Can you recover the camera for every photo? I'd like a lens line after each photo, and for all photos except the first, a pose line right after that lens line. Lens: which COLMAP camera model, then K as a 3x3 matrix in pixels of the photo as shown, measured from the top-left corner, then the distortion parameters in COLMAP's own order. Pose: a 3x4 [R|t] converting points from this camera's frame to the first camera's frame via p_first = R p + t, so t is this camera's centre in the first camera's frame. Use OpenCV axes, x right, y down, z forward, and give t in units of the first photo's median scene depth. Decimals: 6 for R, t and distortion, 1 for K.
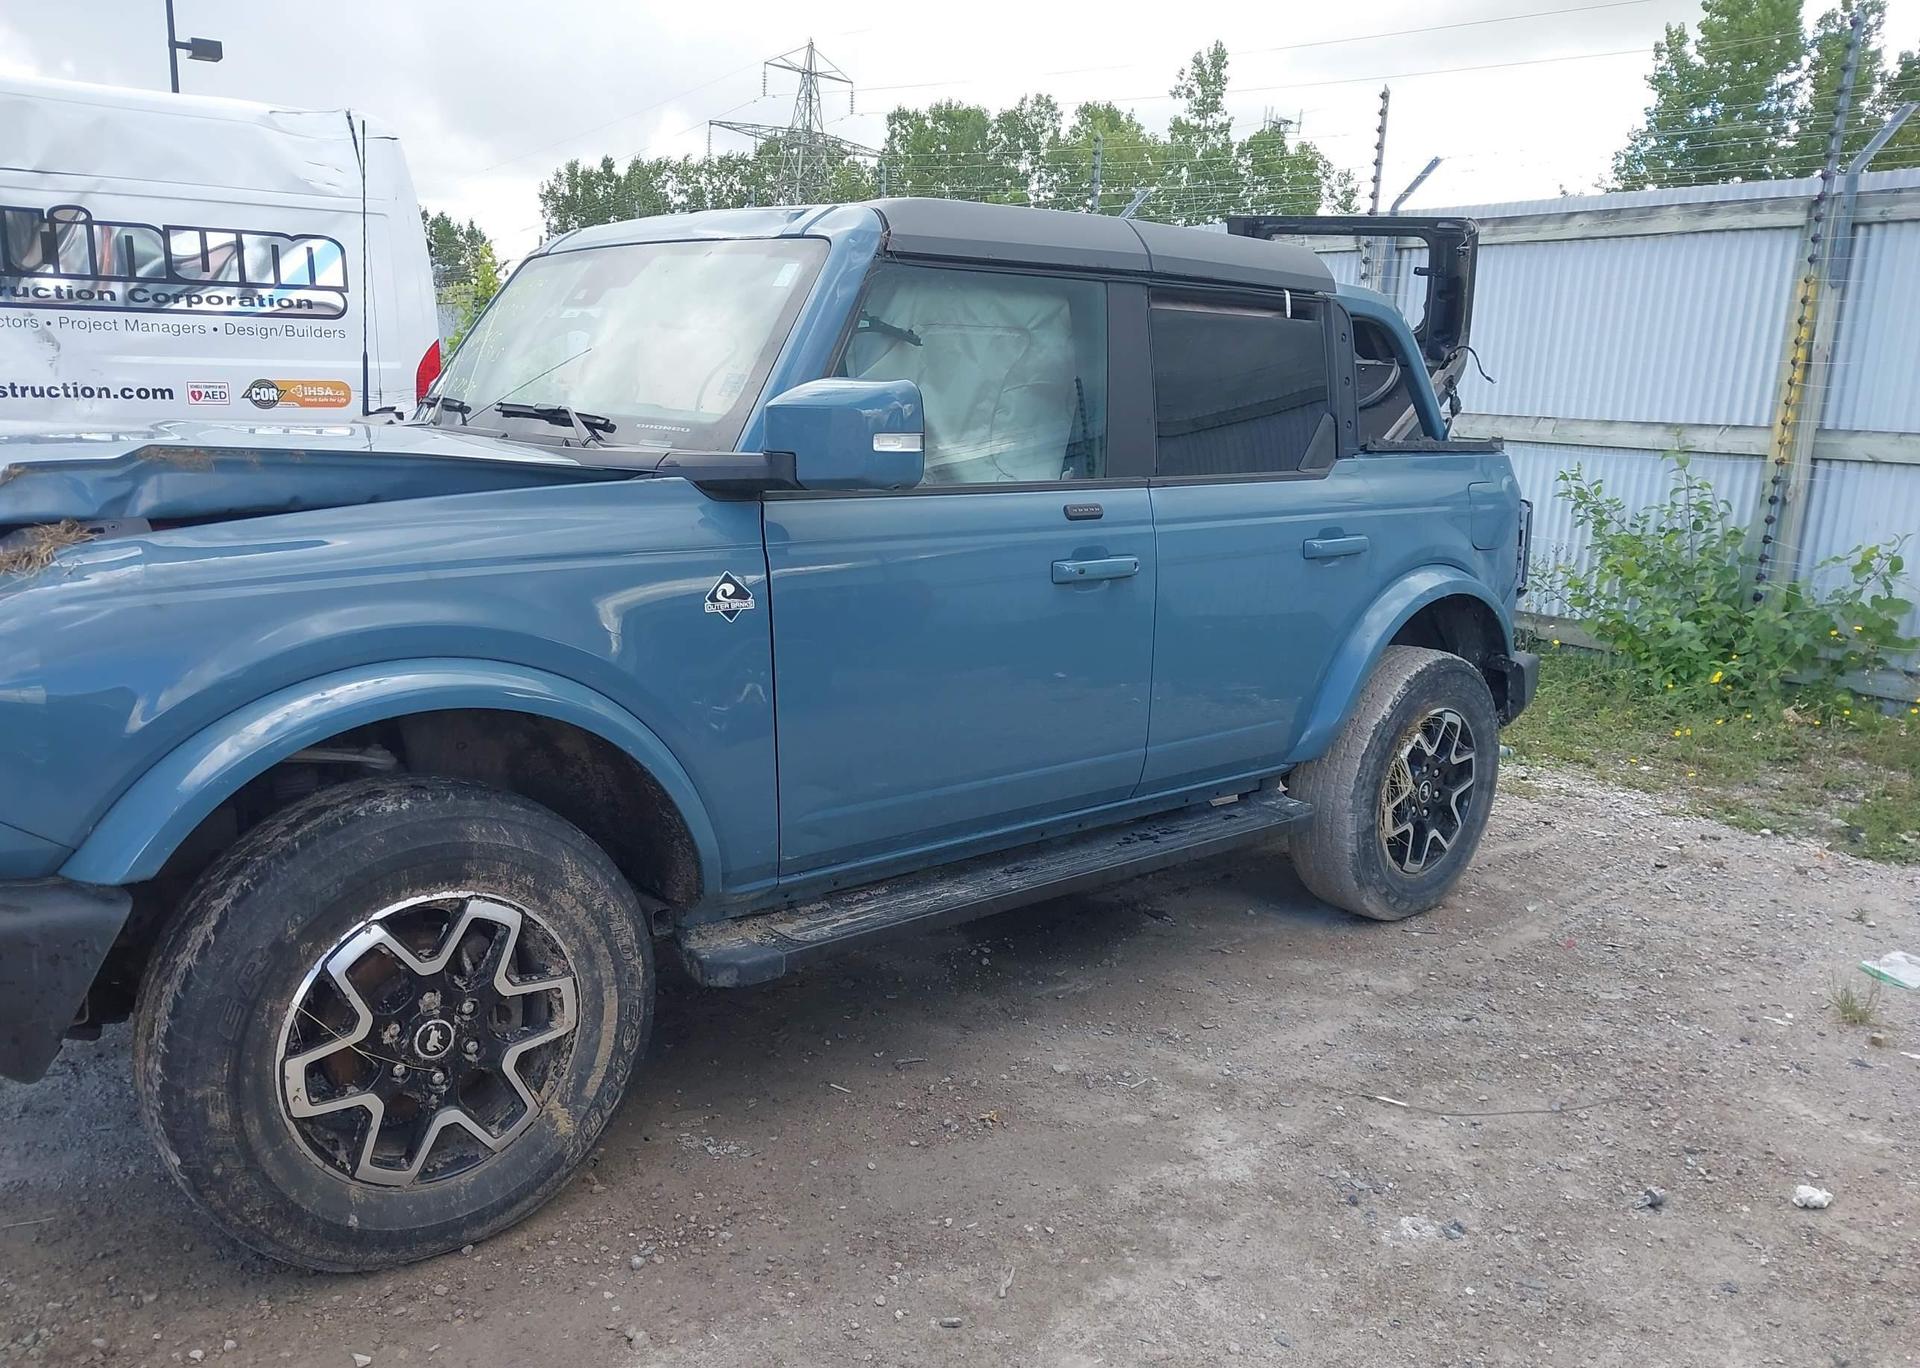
lens RADIAL K [[1510.8, 0, 932.7], [0, 1510.8, 726.6], [0, 0, 1]] dist [0.015930, -0.022634]
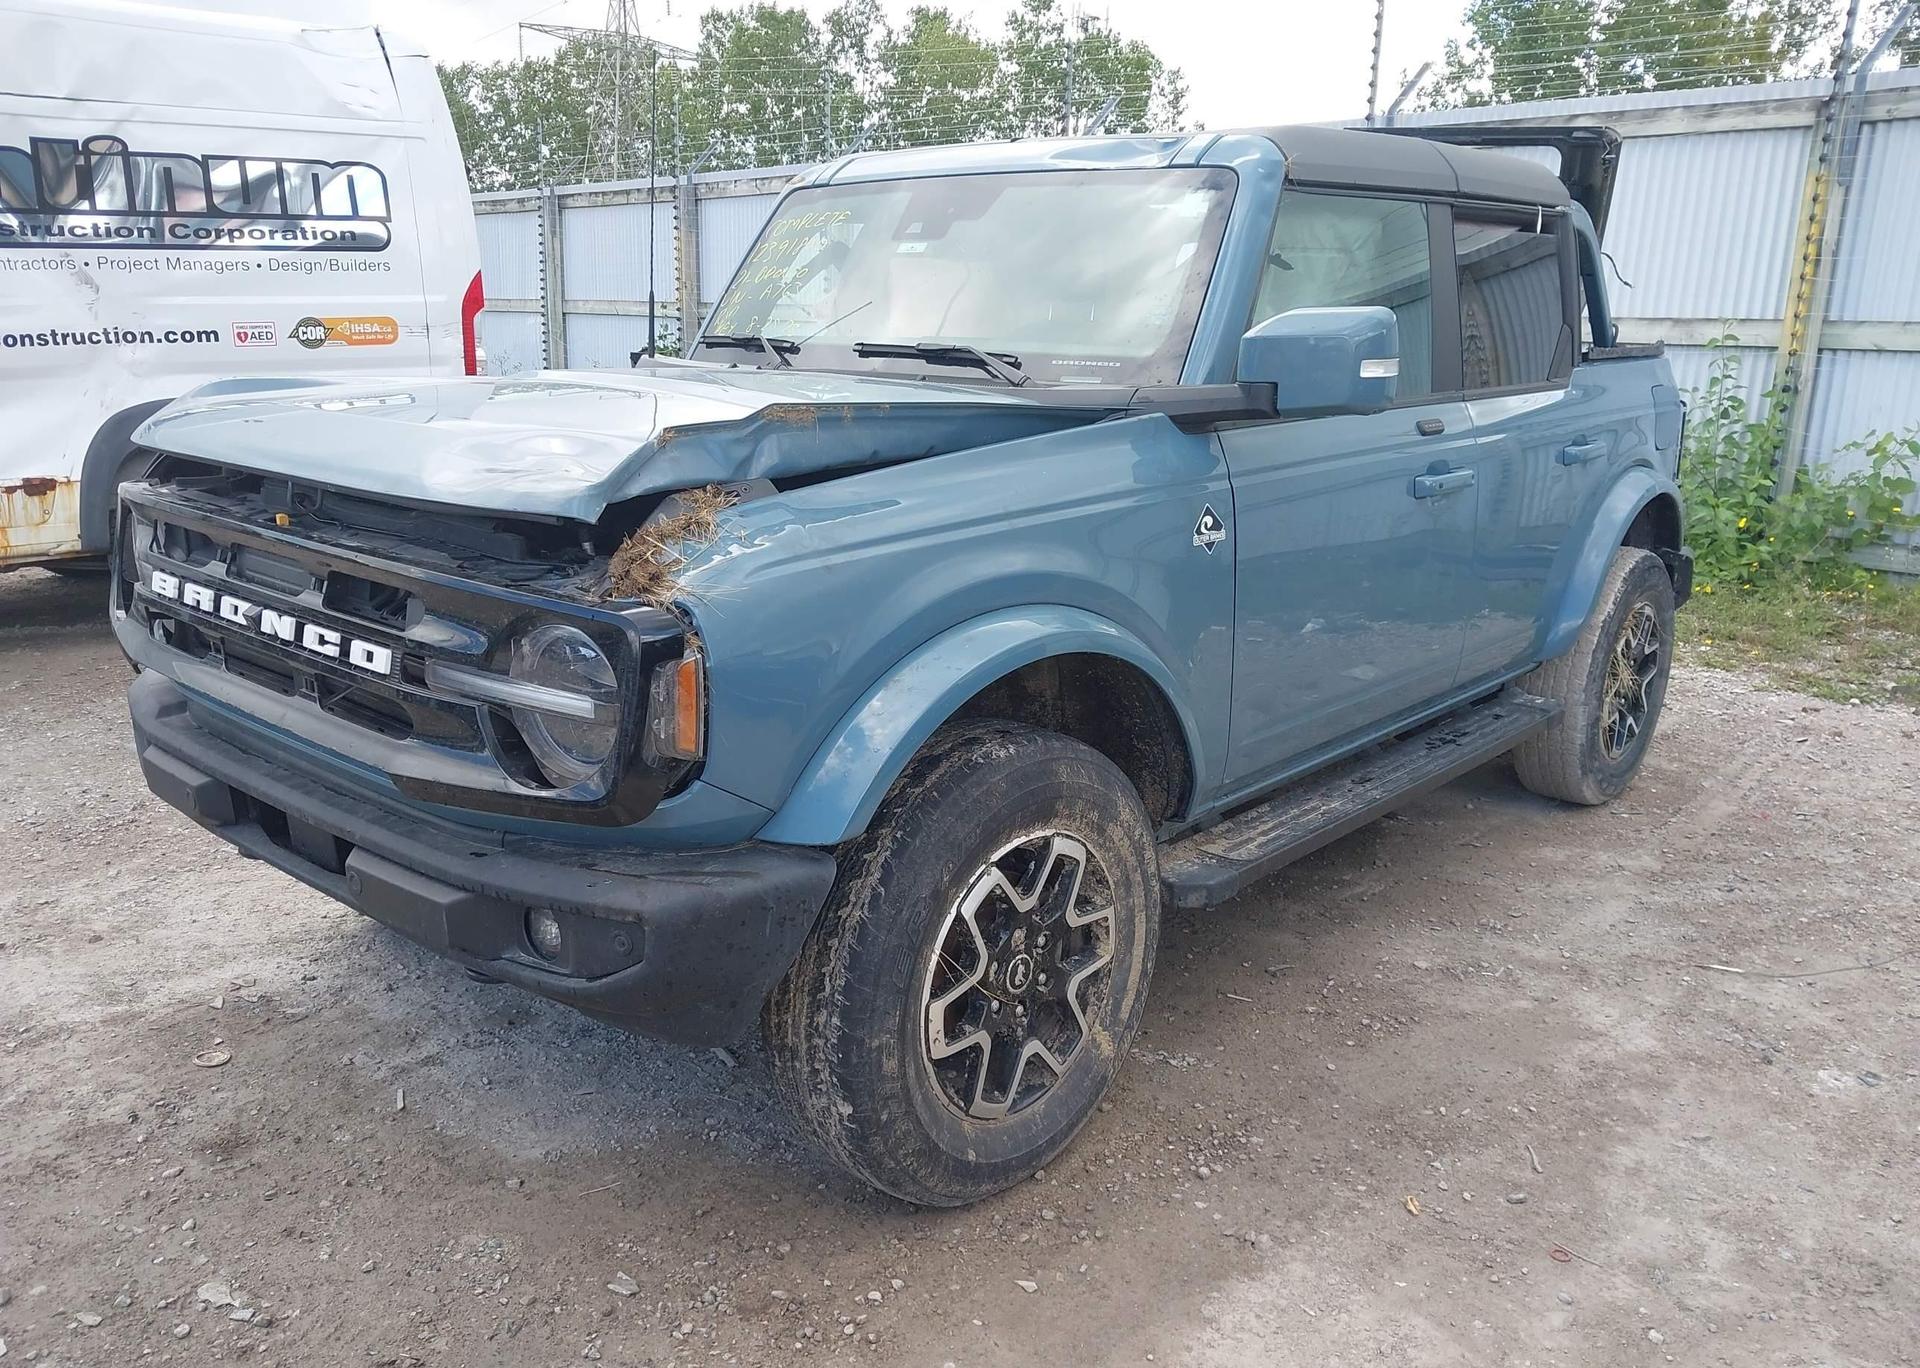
lens RADIAL K [[1505.9, 0, 934.2], [0, 1505.9, 726.3], [0, 0, 1]] dist [0.016533, -0.019333]
pose [[0.992840, -0.058168, 0.104332, -0.306071], [0.052121, 0.996850, 0.059777, -0.016430], [-0.107480, -0.053912, 0.992744, -0.001221]]
